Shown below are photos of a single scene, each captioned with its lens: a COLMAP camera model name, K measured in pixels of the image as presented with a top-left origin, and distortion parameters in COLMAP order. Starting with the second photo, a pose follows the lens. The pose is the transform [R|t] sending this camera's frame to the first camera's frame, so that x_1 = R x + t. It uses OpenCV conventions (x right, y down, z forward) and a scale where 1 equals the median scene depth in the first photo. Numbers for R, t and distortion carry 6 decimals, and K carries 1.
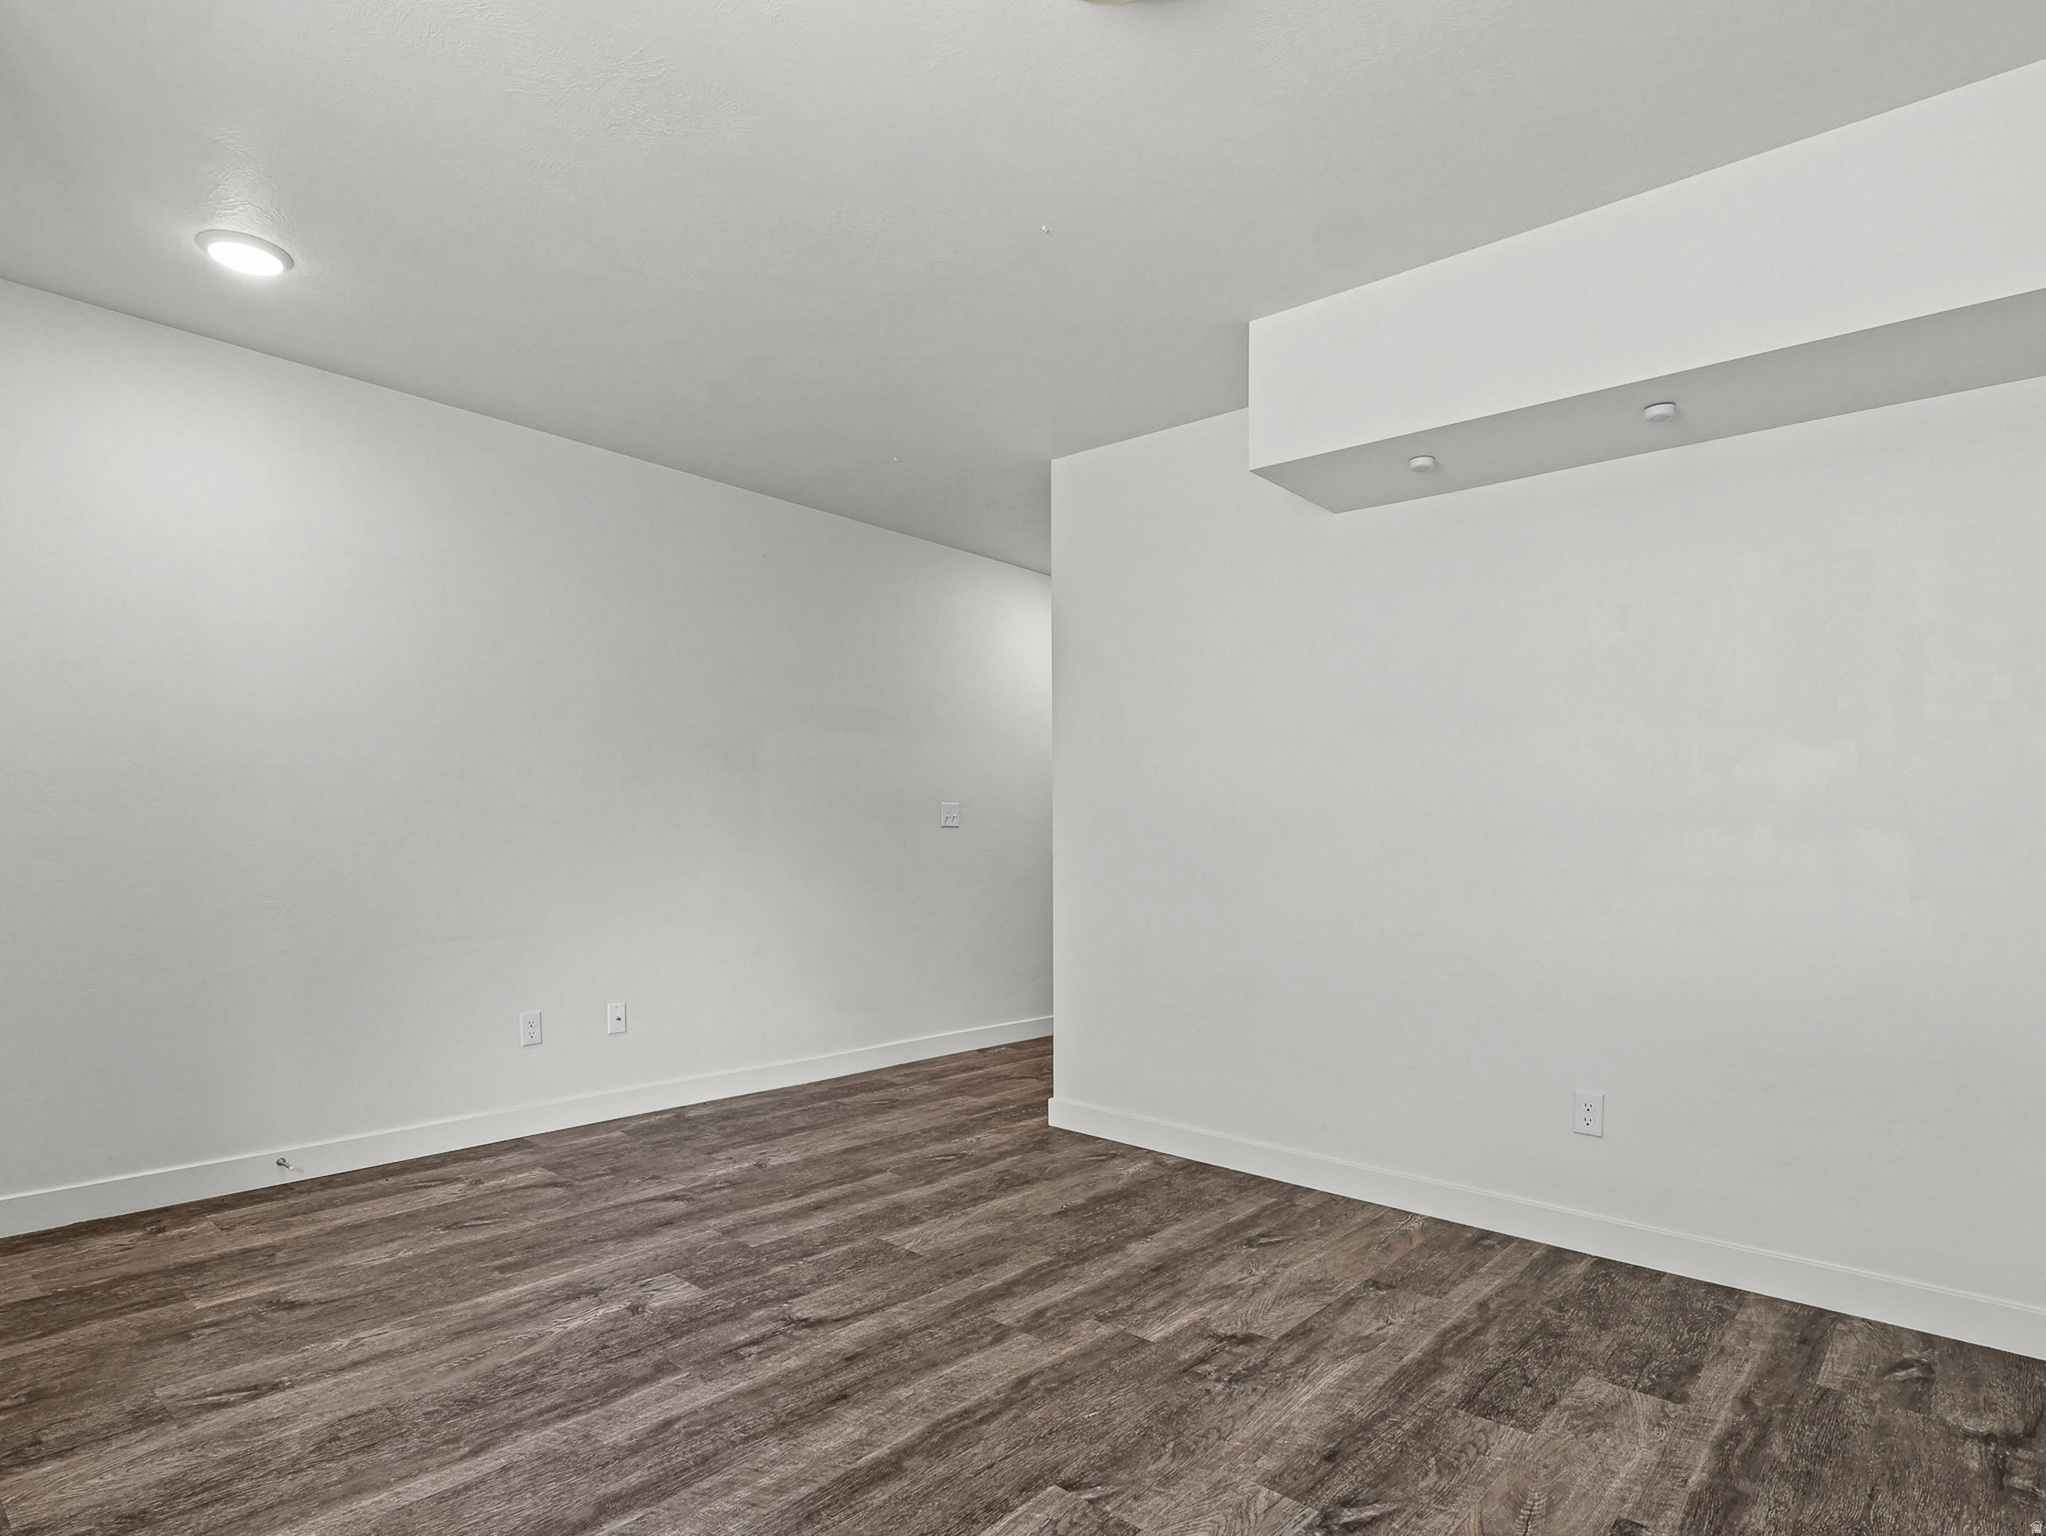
lens RADIAL K [[1080.8, 0, 1023.9], [0, 1080.8, 771.9], [0, 0, 1]] dist [-0.000316, 0.000053]
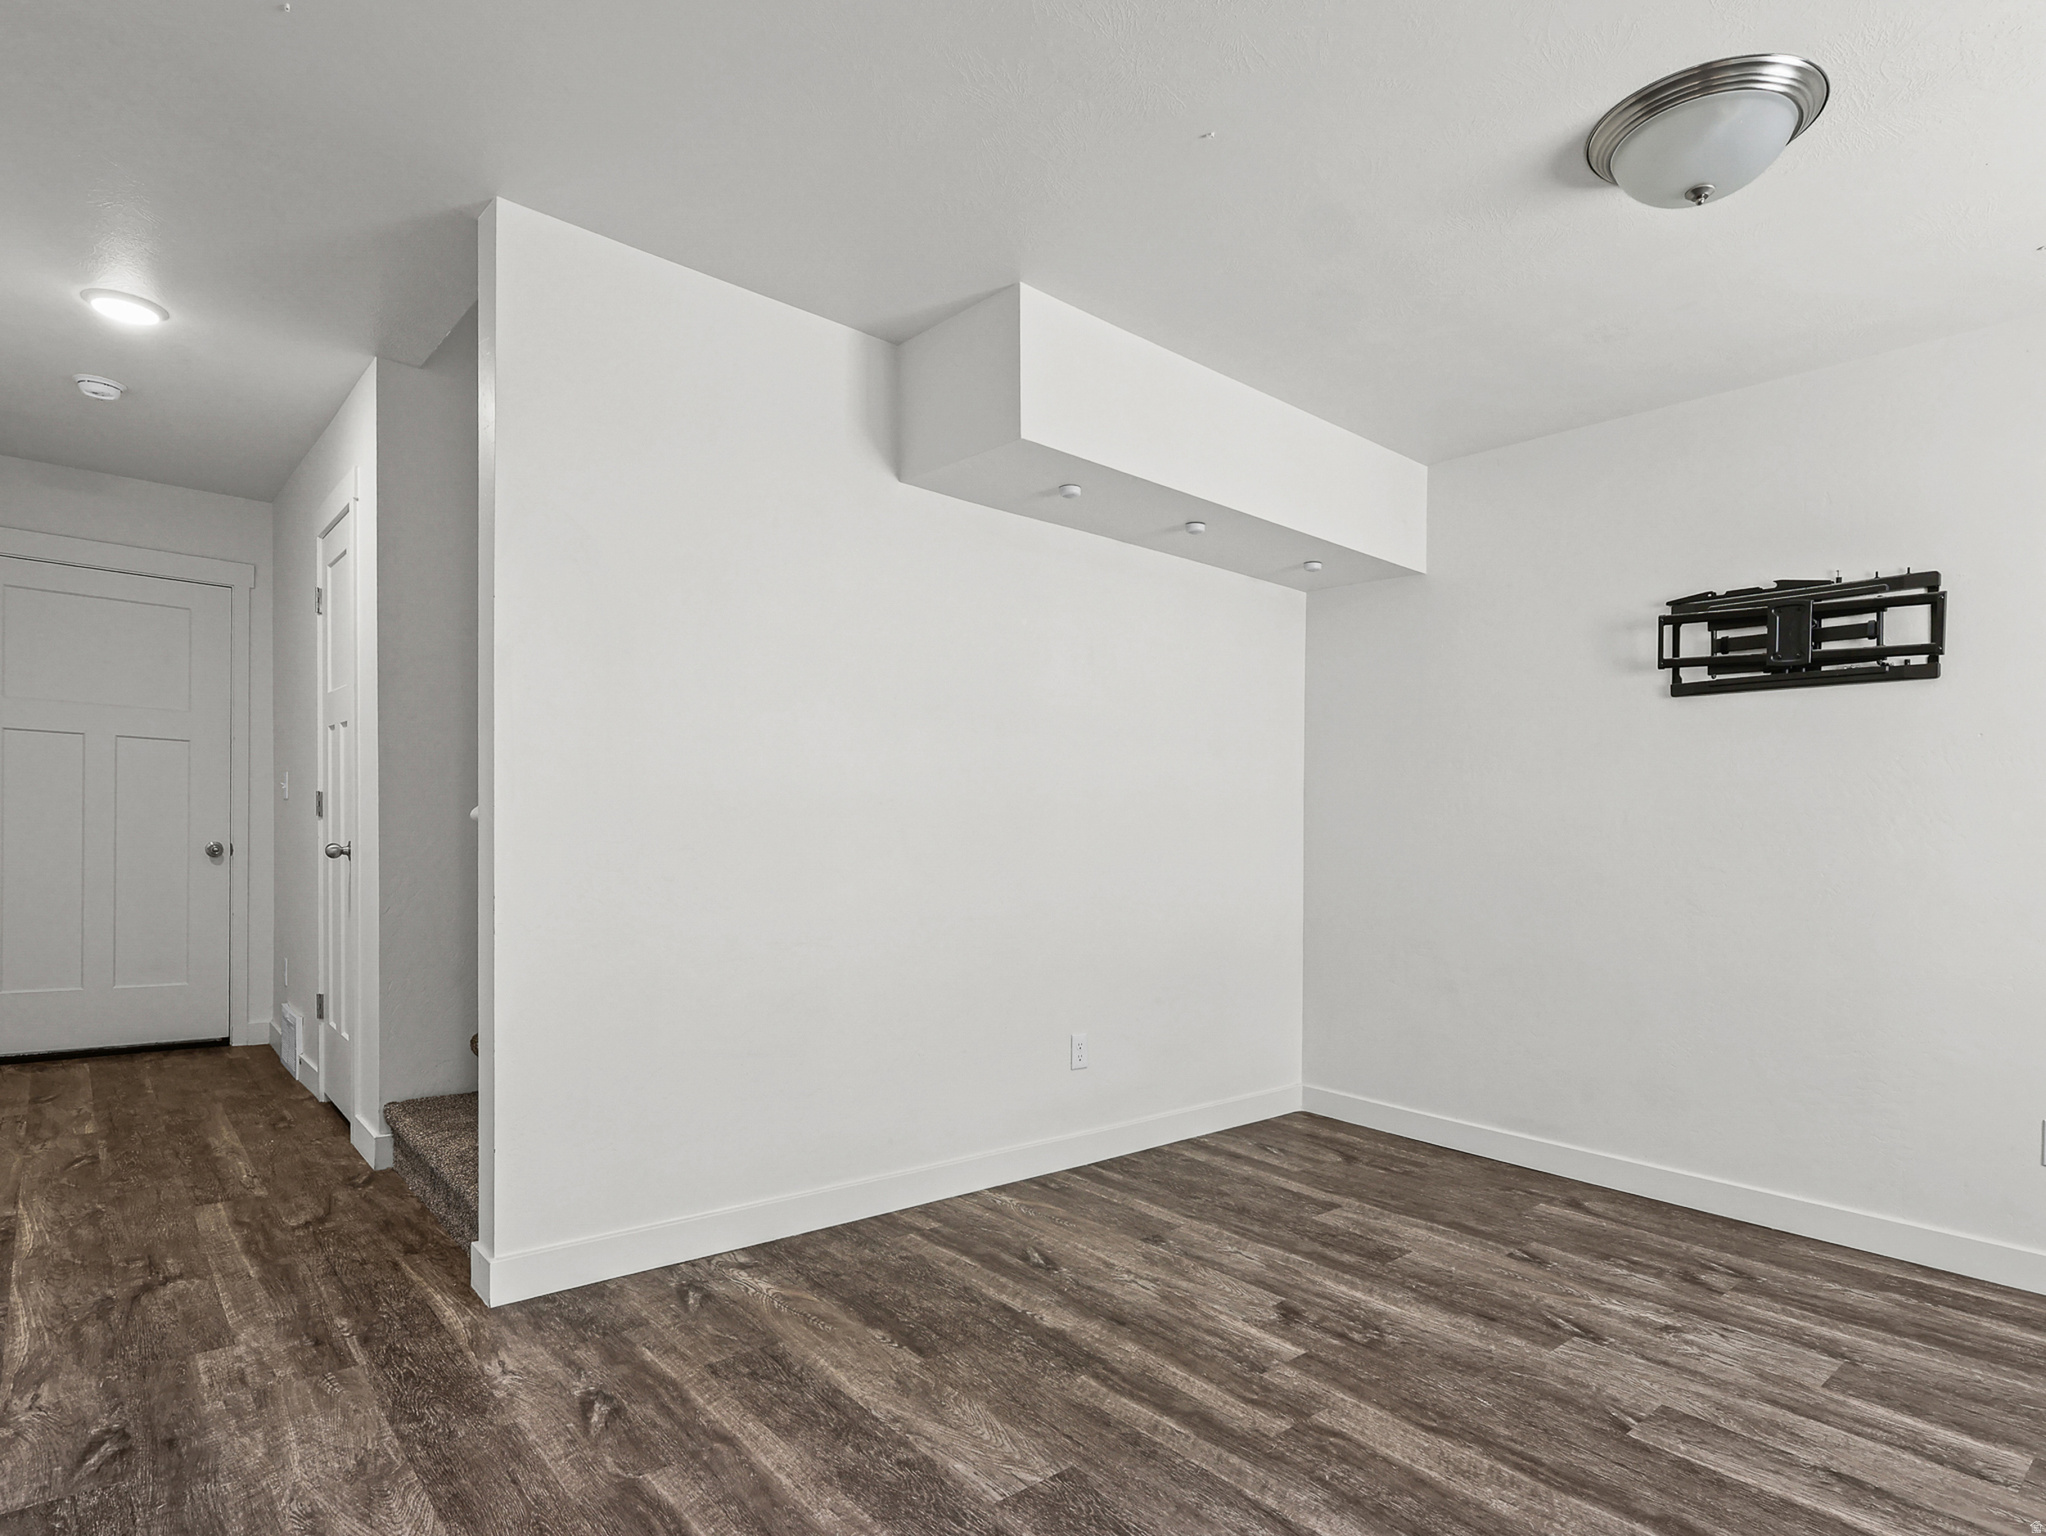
lens RADIAL K [[1106.9, 0, 965.8], [0, 1106.9, 780.1], [0, 0, 1]] dist [-0.002717, -0.000311]
pose [[0.168033, 0.034542, 0.985176, -0.810350], [-0.086480, 0.996049, -0.020173, 0.045465], [-0.981981, -0.081808, 0.170356, 1.005785]]
